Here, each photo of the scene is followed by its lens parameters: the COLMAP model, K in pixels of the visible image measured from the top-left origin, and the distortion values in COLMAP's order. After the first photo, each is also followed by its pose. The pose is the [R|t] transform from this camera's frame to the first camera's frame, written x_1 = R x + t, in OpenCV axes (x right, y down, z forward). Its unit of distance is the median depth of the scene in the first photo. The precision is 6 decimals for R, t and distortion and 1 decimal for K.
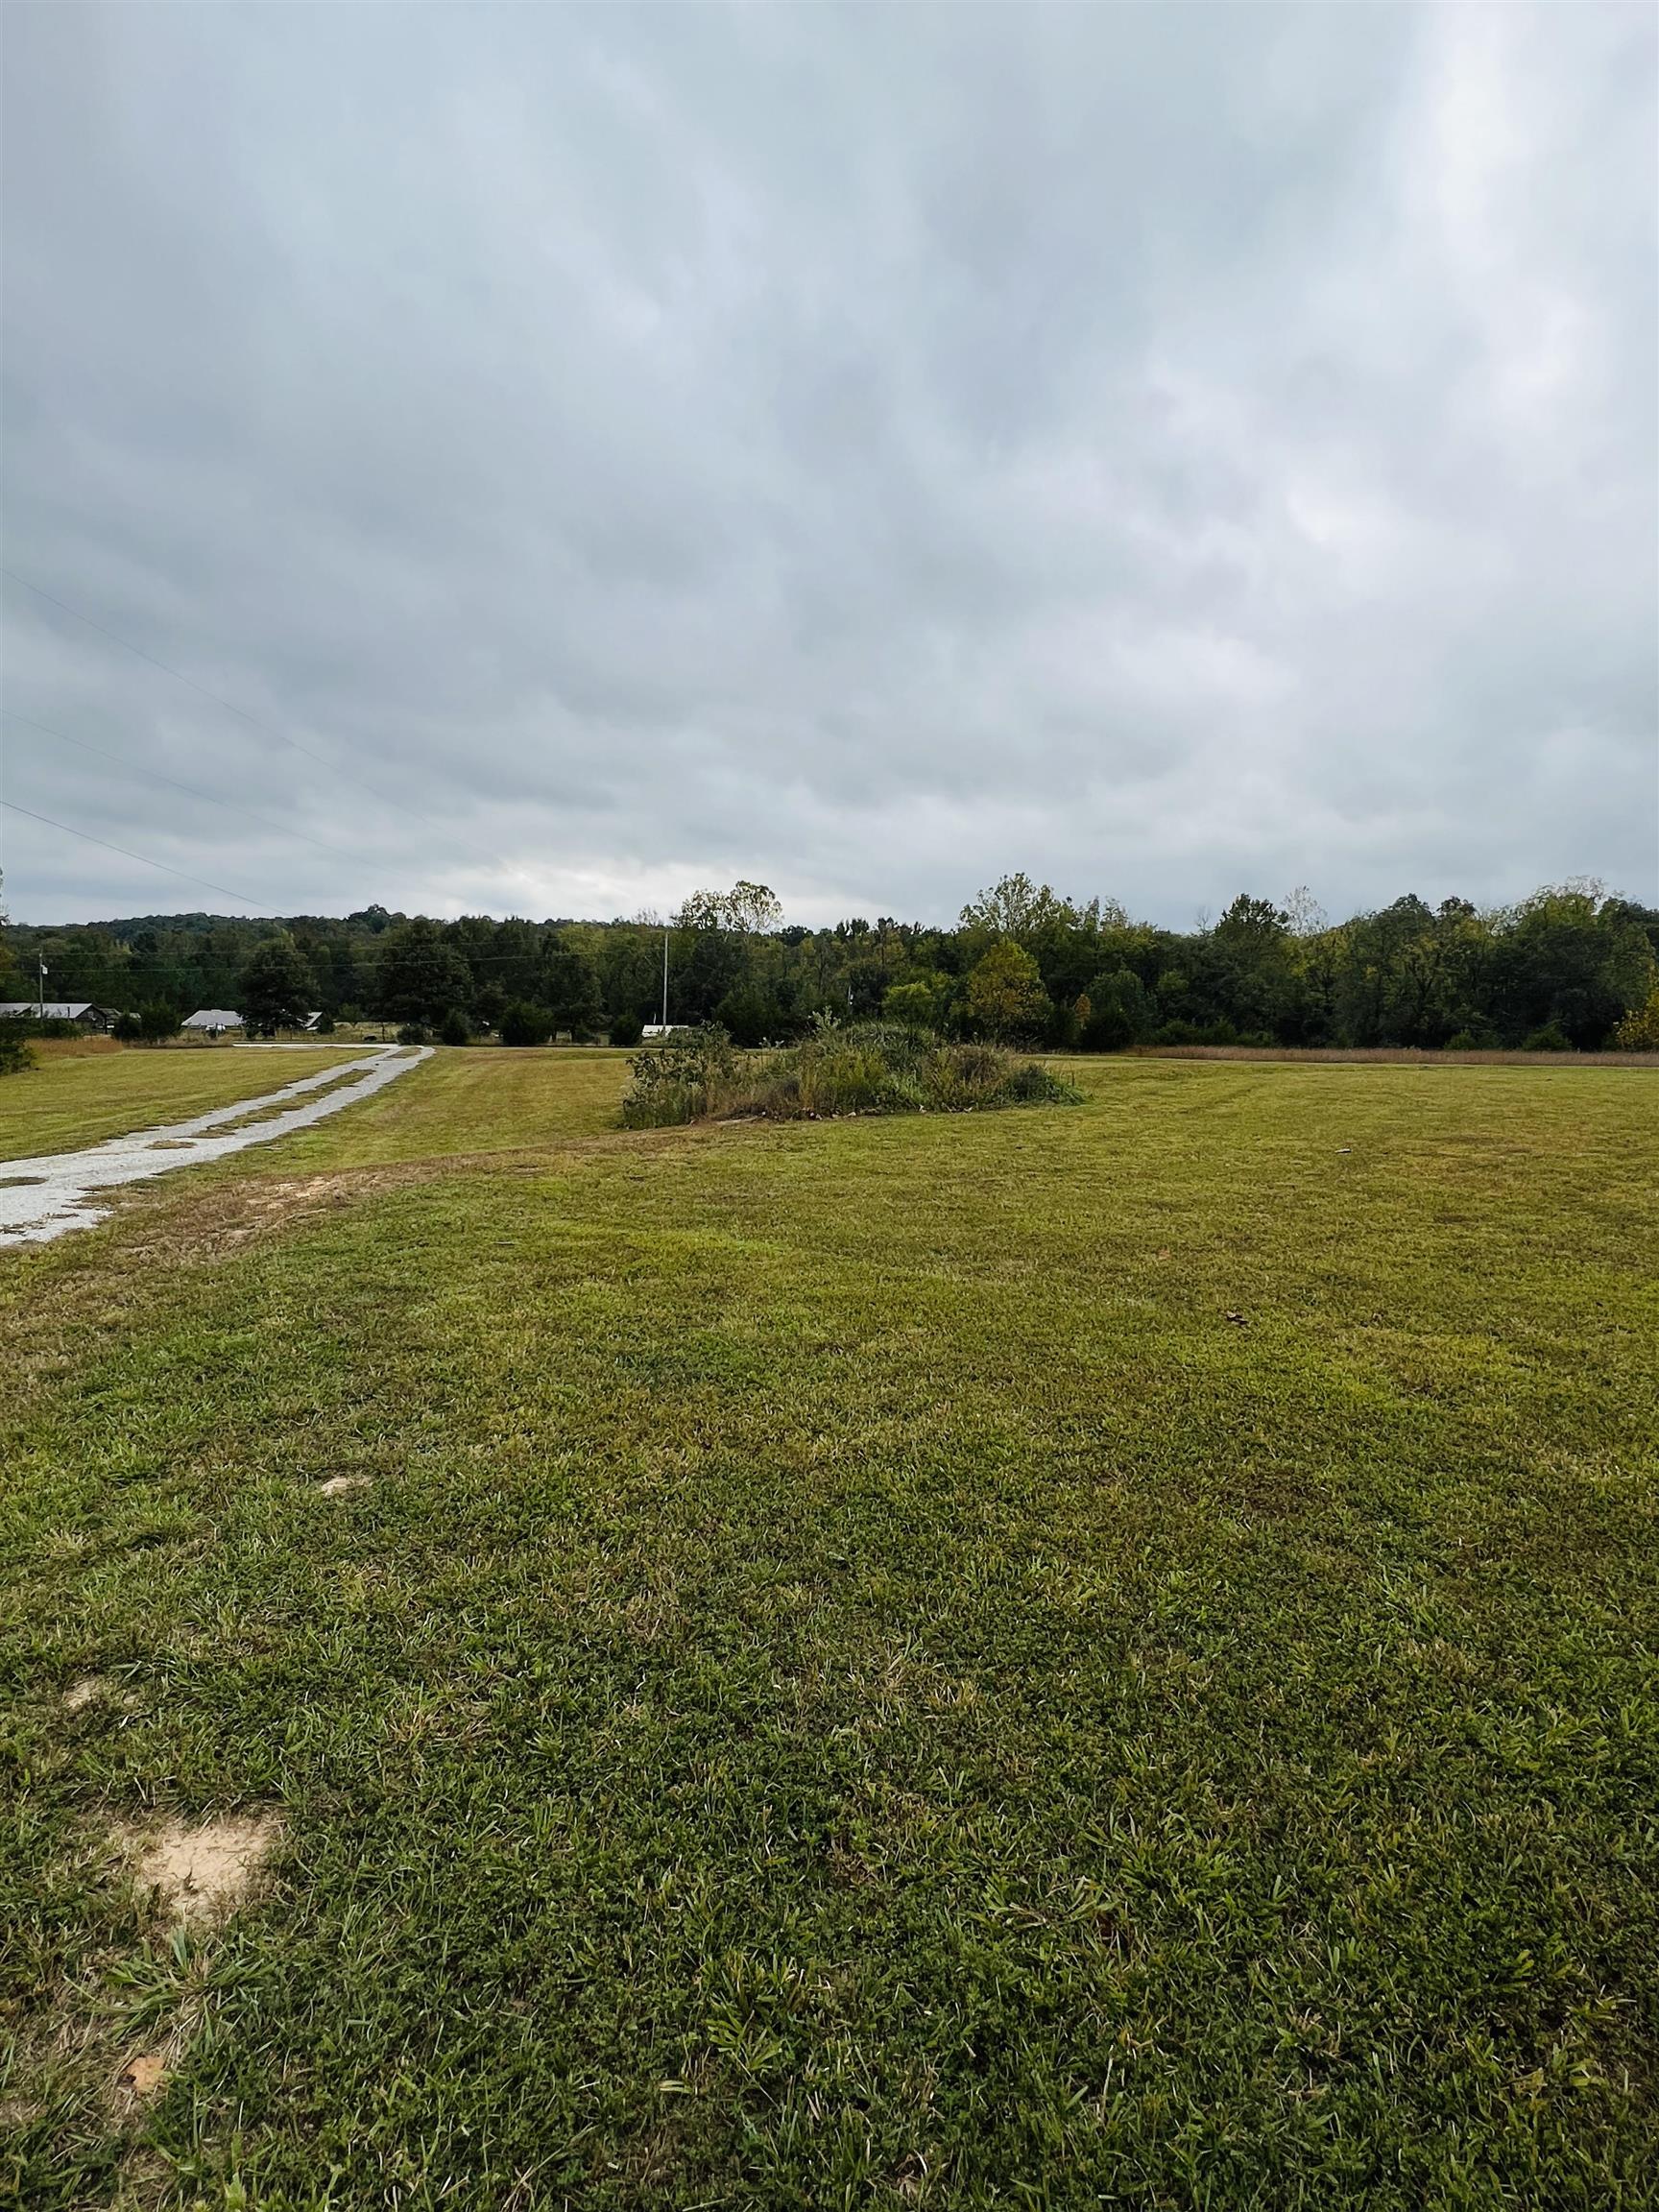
lens RADIAL K [[1161.5, 0, 830.0], [0, 1161.5, 1102.9], [0, 0, 1]] dist [-0.000995, -0.000923]
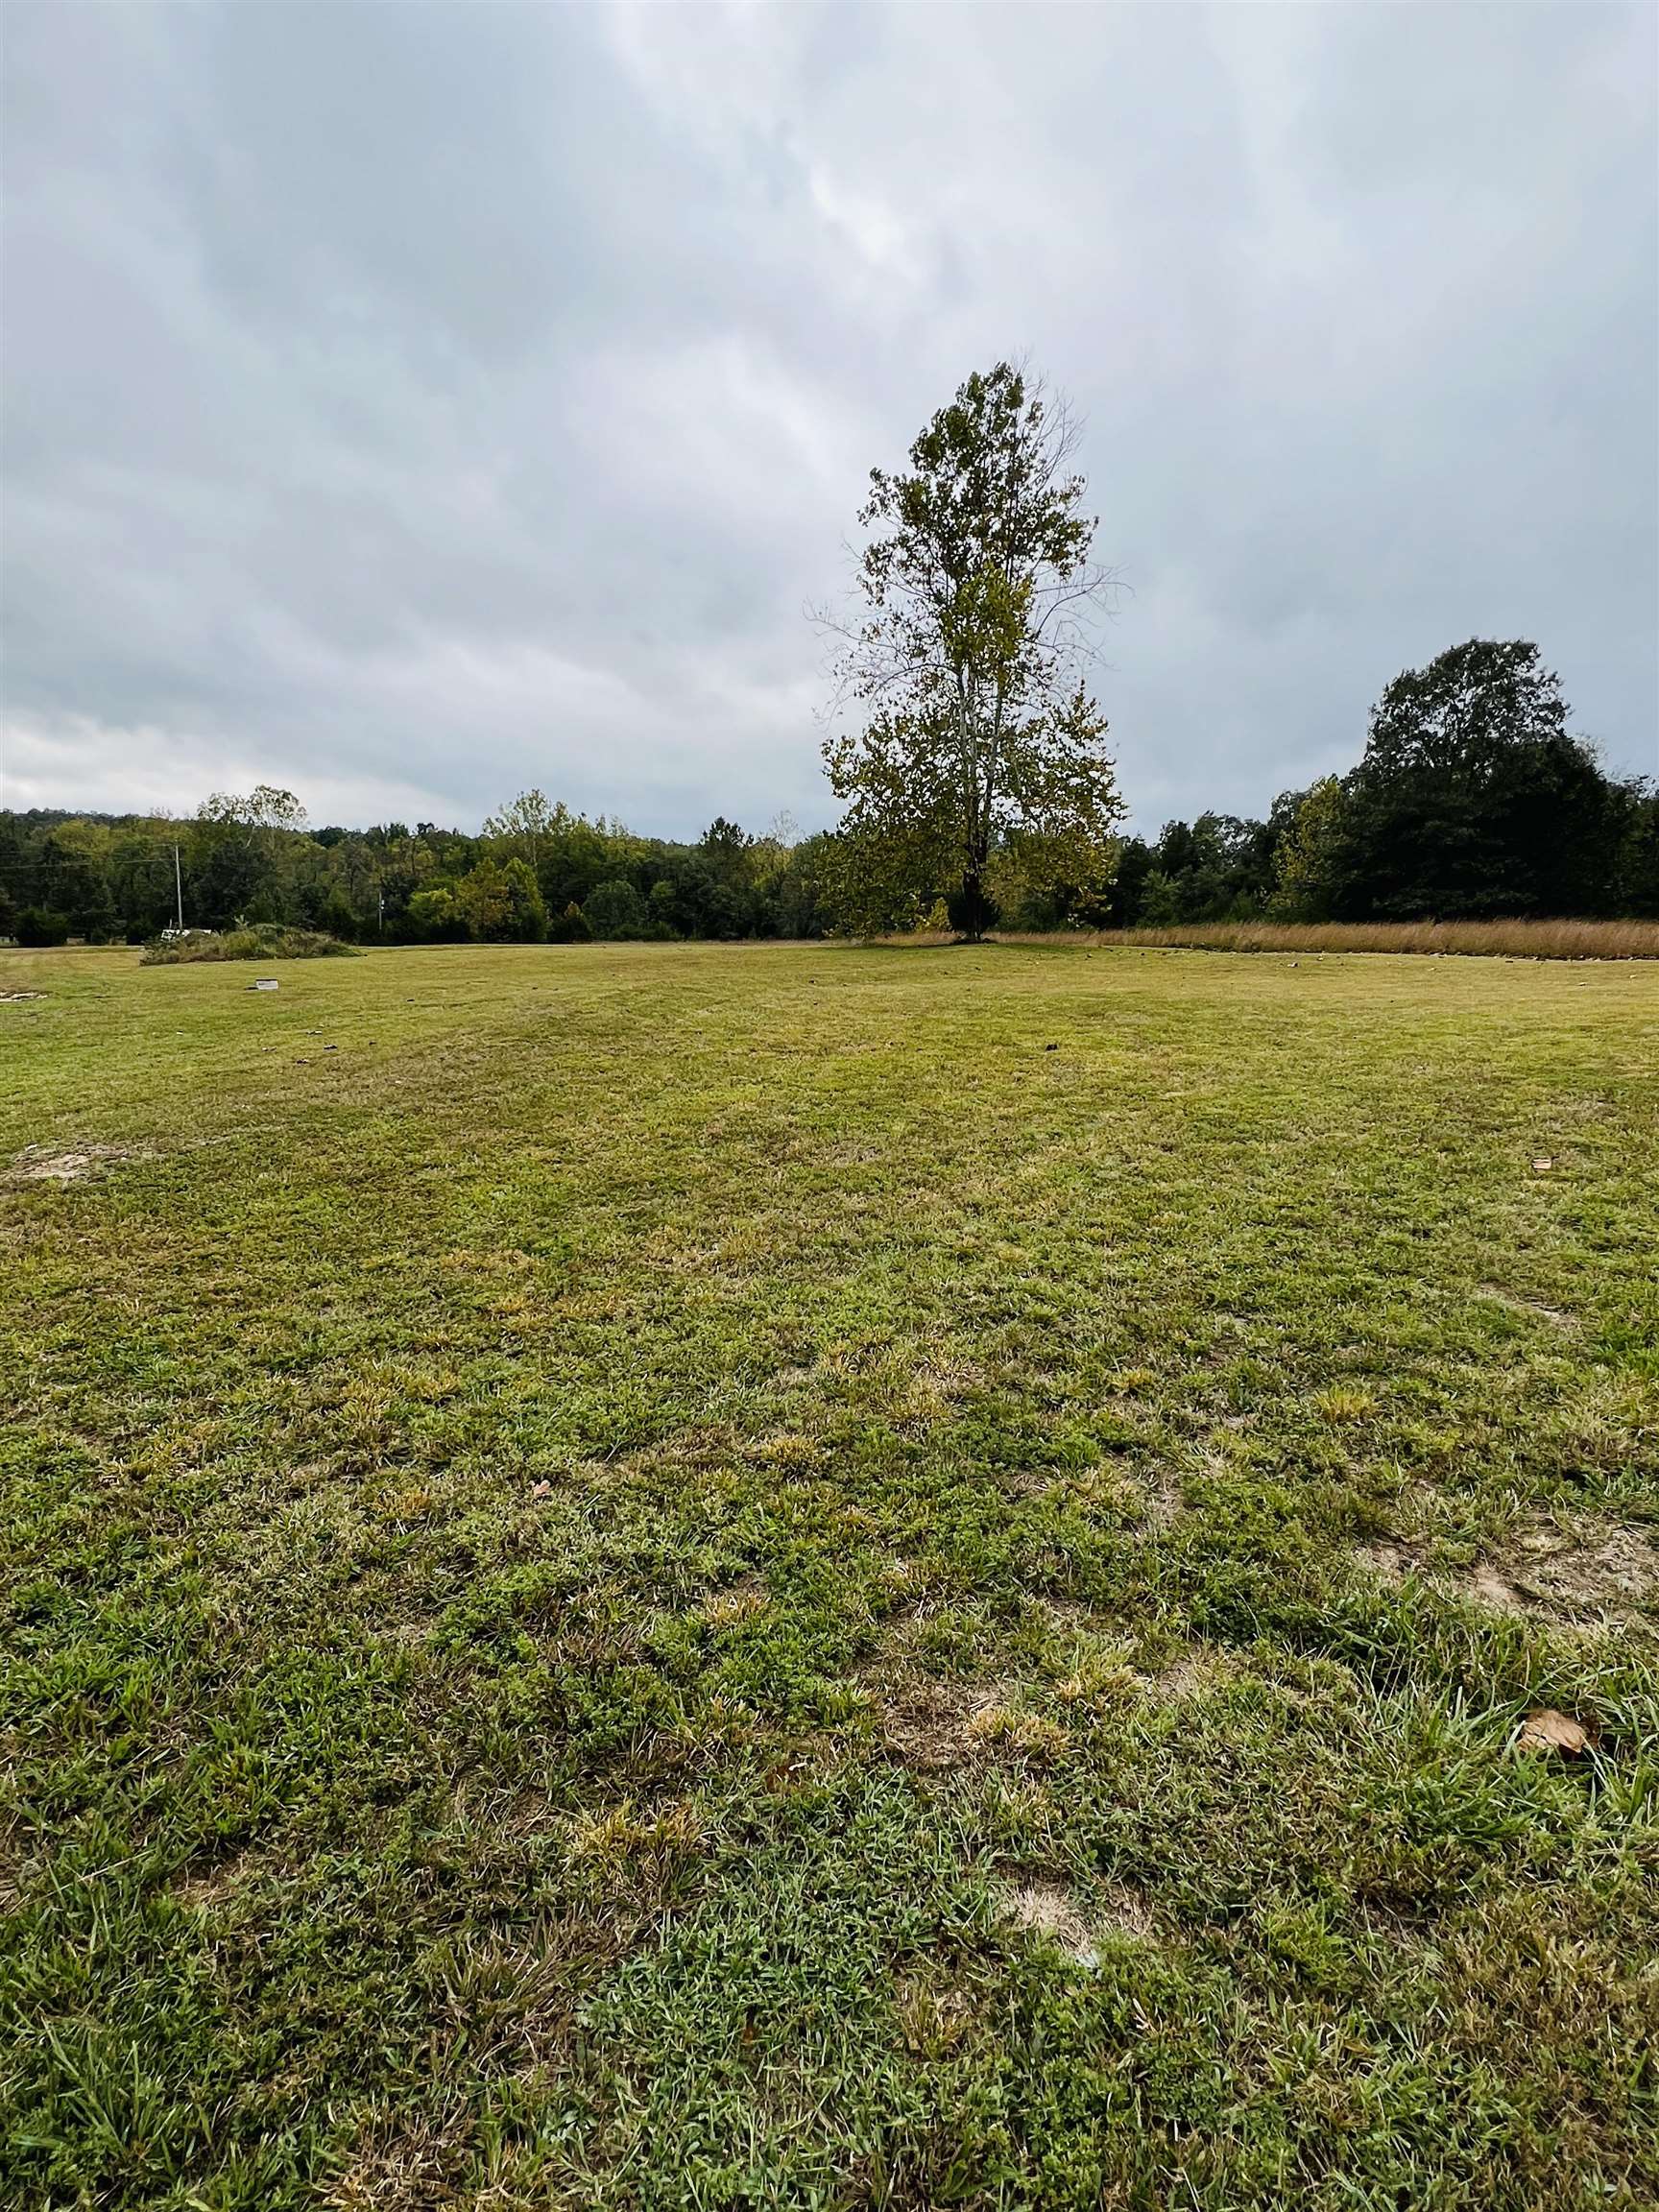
lens RADIAL K [[1161.5, 0, 825.8], [0, 1161.5, 1110.1], [0, 0, 1]] dist [-0.000995, -0.000923]
pose [[0.938568, -0.057954, 0.340193, 0.031648], [0.027910, 0.995316, 0.092557, 0.013092], [-0.343963, -0.077376, 0.935790, -0.175174]]
